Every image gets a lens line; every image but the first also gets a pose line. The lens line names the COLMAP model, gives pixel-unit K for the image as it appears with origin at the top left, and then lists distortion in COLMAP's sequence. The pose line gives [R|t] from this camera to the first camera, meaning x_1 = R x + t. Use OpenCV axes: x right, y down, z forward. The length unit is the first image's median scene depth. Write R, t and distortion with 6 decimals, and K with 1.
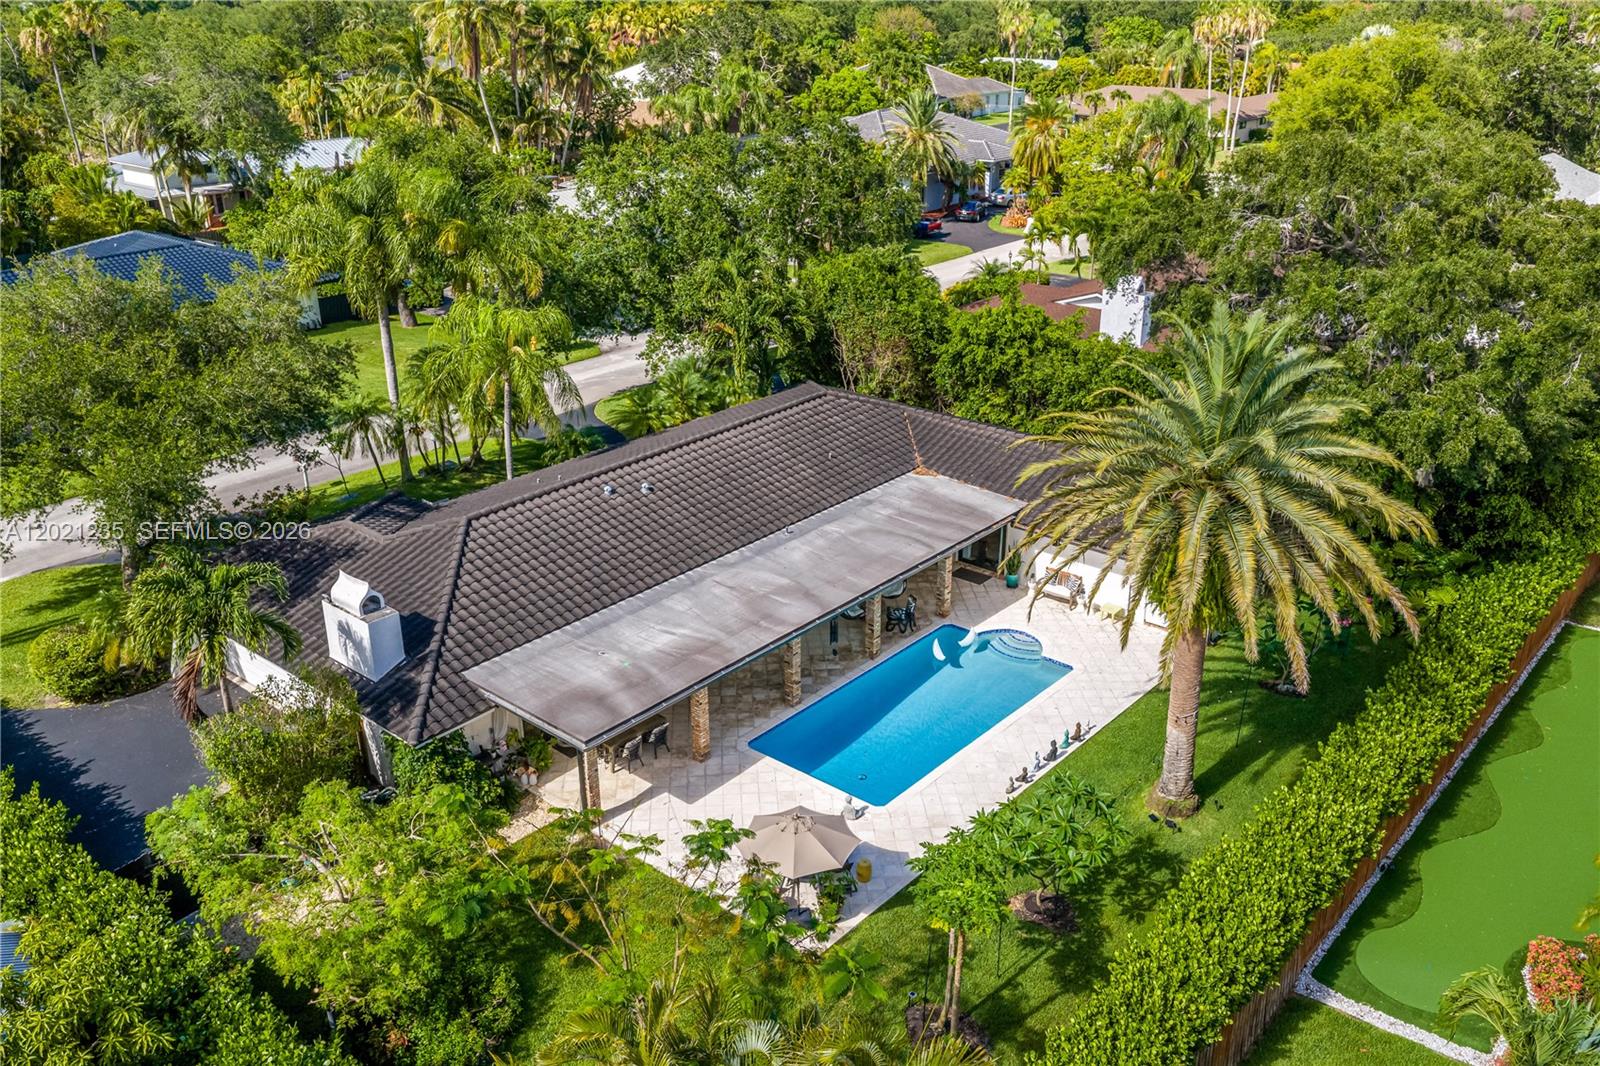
lens RADIAL K [[1325.5, 0, 810.2], [0, 1325.5, 531.6], [0, 0, 1]] dist [0.019781, -0.037957]
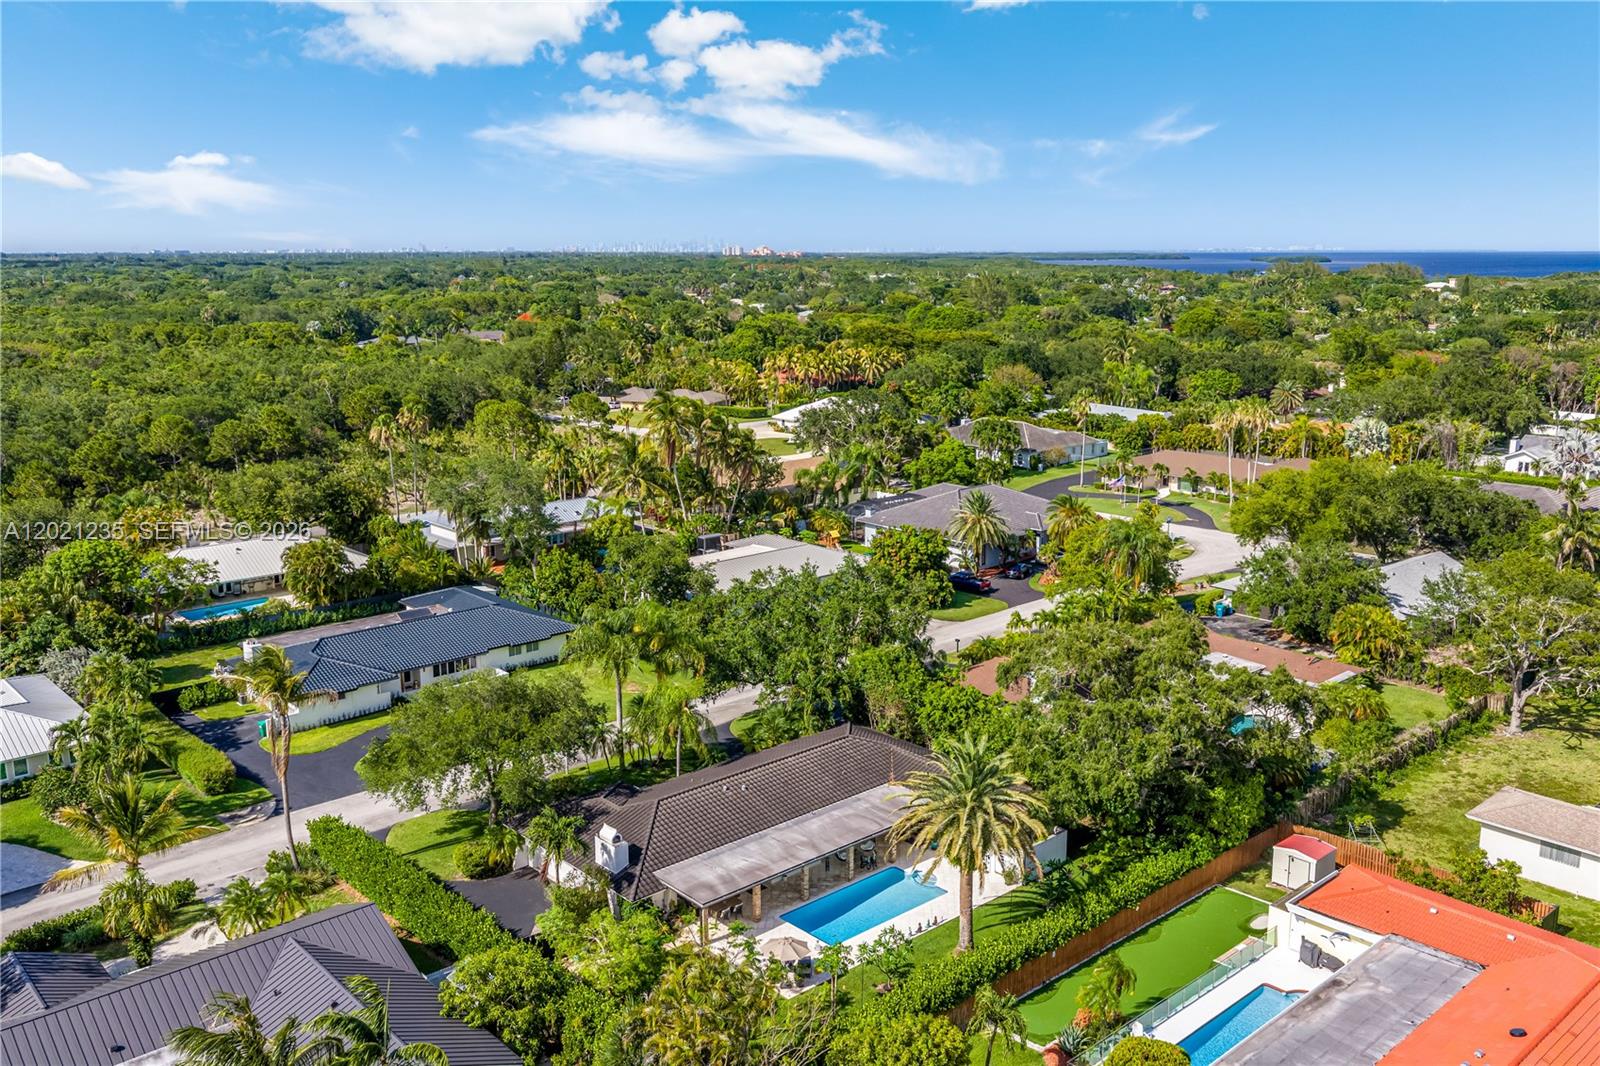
lens RADIAL K [[1325.5, 0, 790.0], [0, 1325.5, 524.1], [0, 0, 1]] dist [0.019781, -0.037957]
pose [[0.989800, 0.023702, -0.140479, 0.174252], [-0.050449, 0.980481, -0.190030, -0.036611], [0.133233, 0.195178, 0.971676, -0.817476]]
